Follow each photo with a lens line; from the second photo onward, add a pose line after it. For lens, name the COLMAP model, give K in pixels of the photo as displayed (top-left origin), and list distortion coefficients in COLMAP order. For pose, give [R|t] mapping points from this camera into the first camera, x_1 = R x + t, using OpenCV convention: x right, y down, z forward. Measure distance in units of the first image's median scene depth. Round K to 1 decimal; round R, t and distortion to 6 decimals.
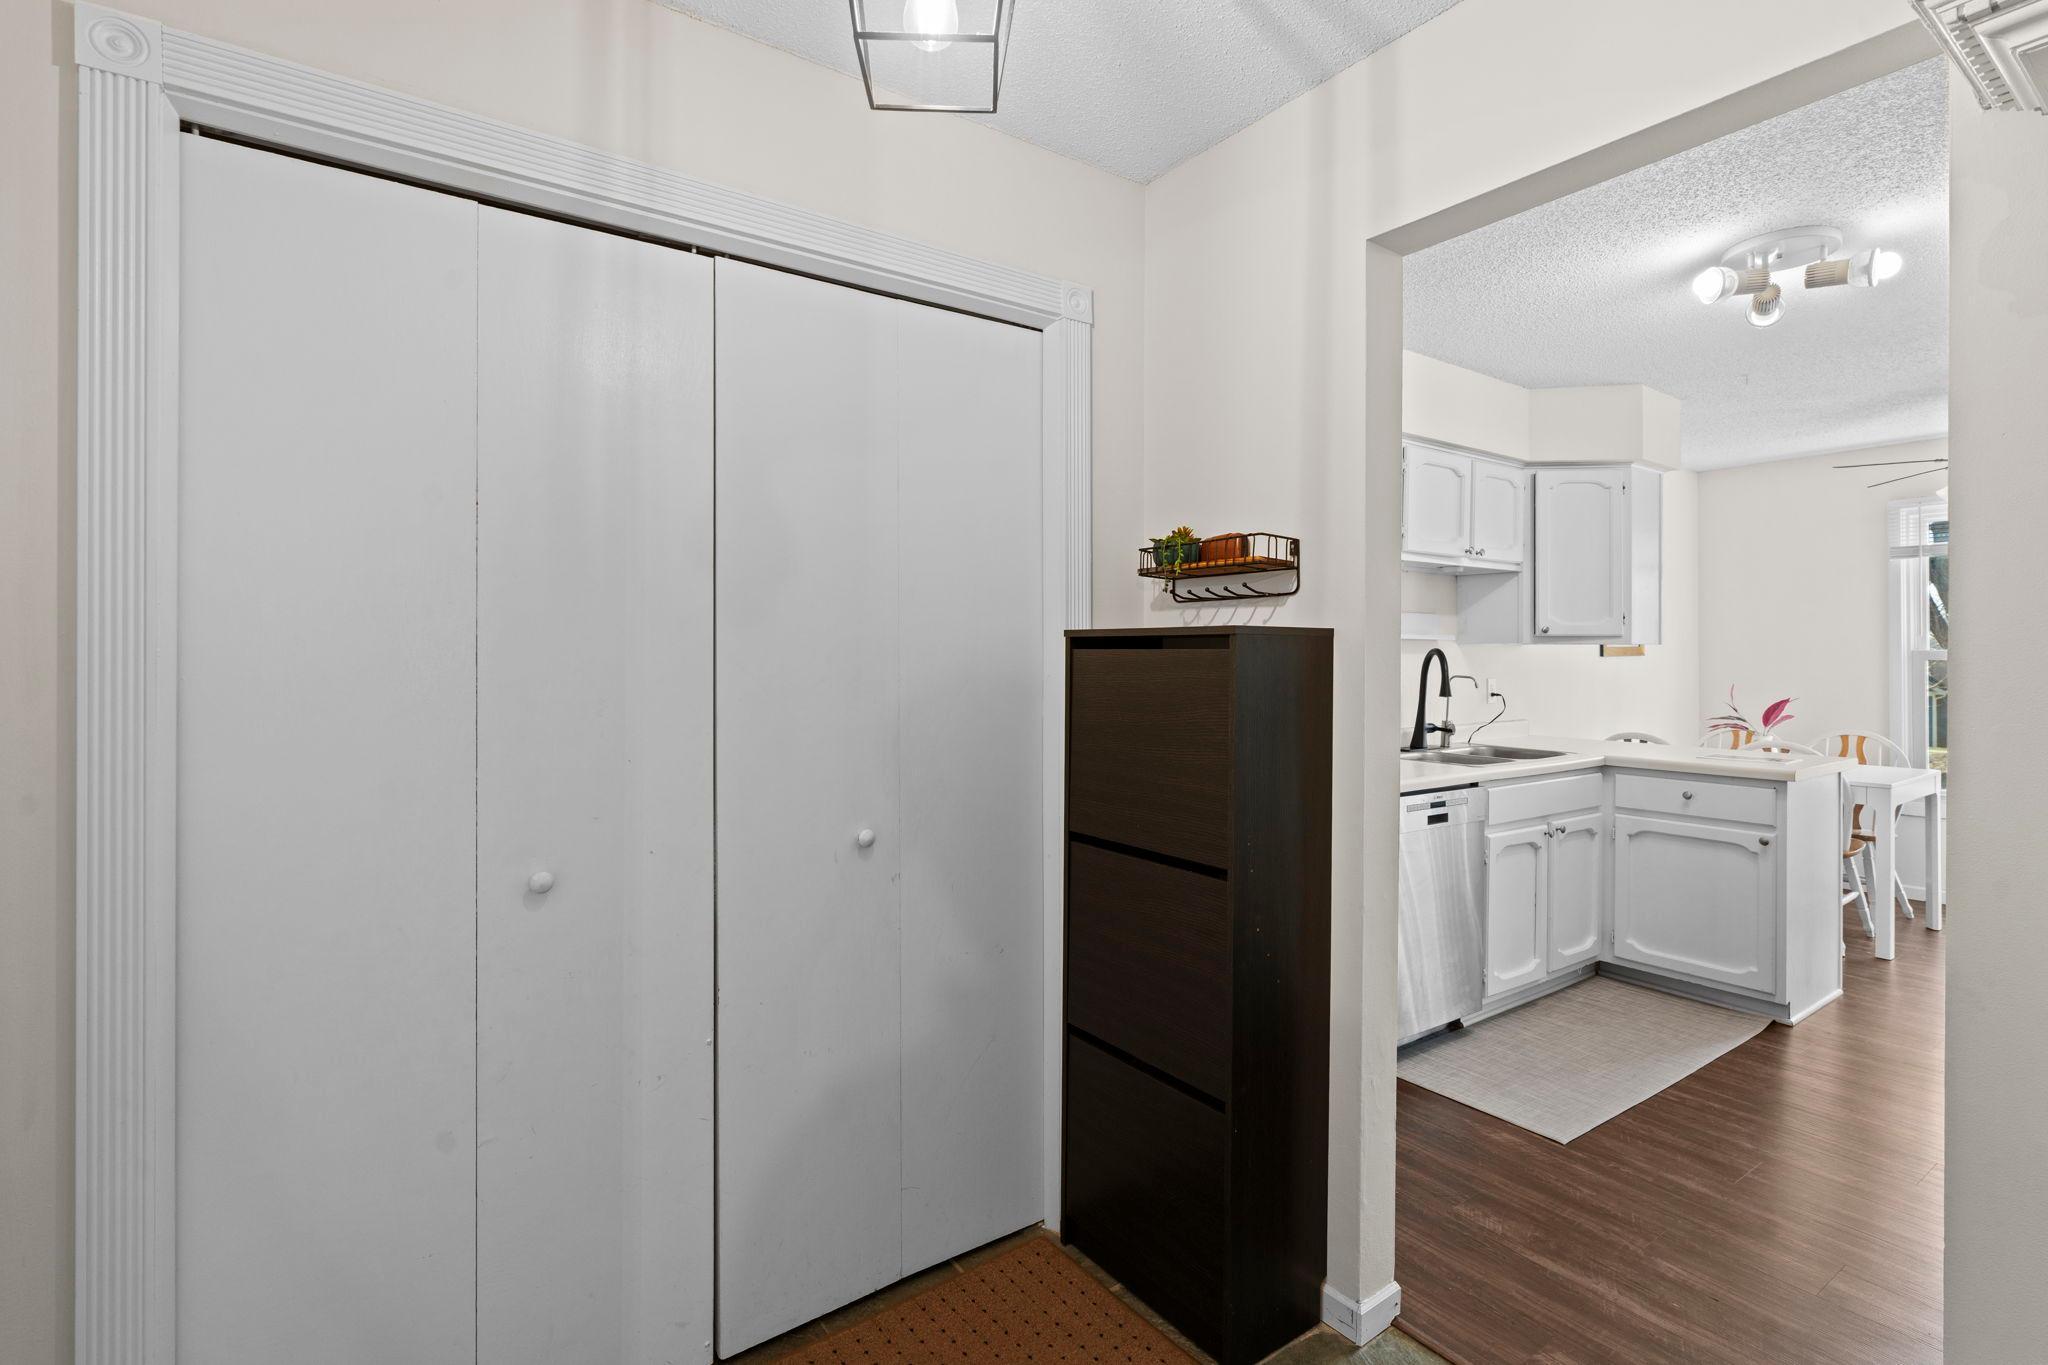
lens RADIAL K [[979.5, 0, 1013.7], [0, 979.5, 651.0], [0, 0, 1]] dist [-0.001147, 0.000384]
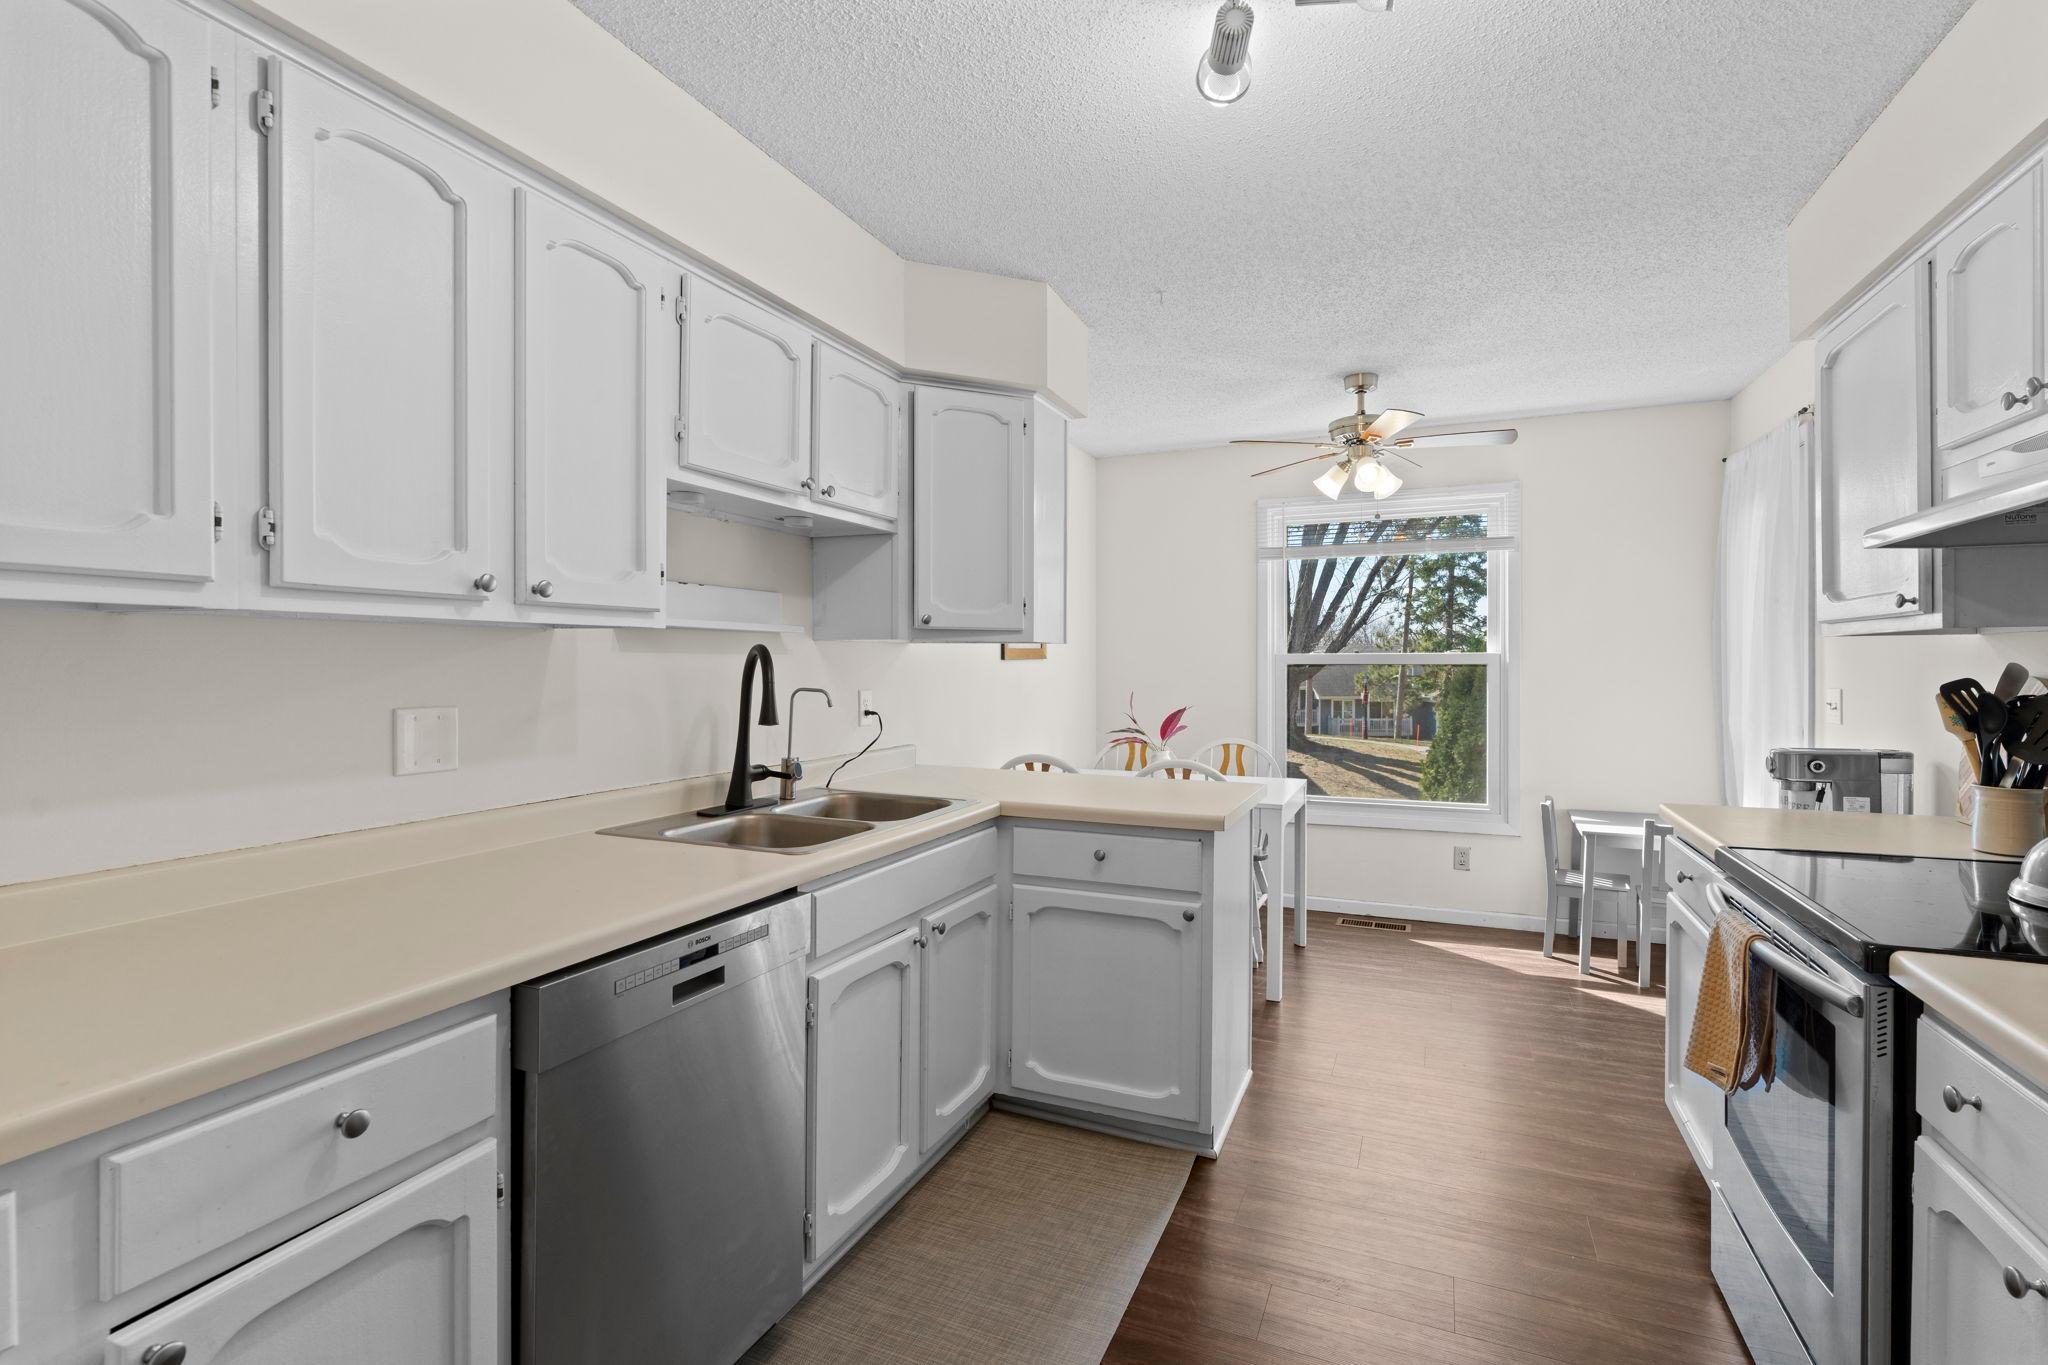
lens RADIAL K [[958.8, 0, 1021.4], [0, 958.8, 671.3], [0, 0, 1]] dist [-0.002132, 0.000424]
pose [[0.853048, -0.005425, 0.521805, 0.254680], [-0.002426, 0.999894, 0.014361, 0.004916], [-0.521828, -0.013517, 0.852944, 0.401632]]
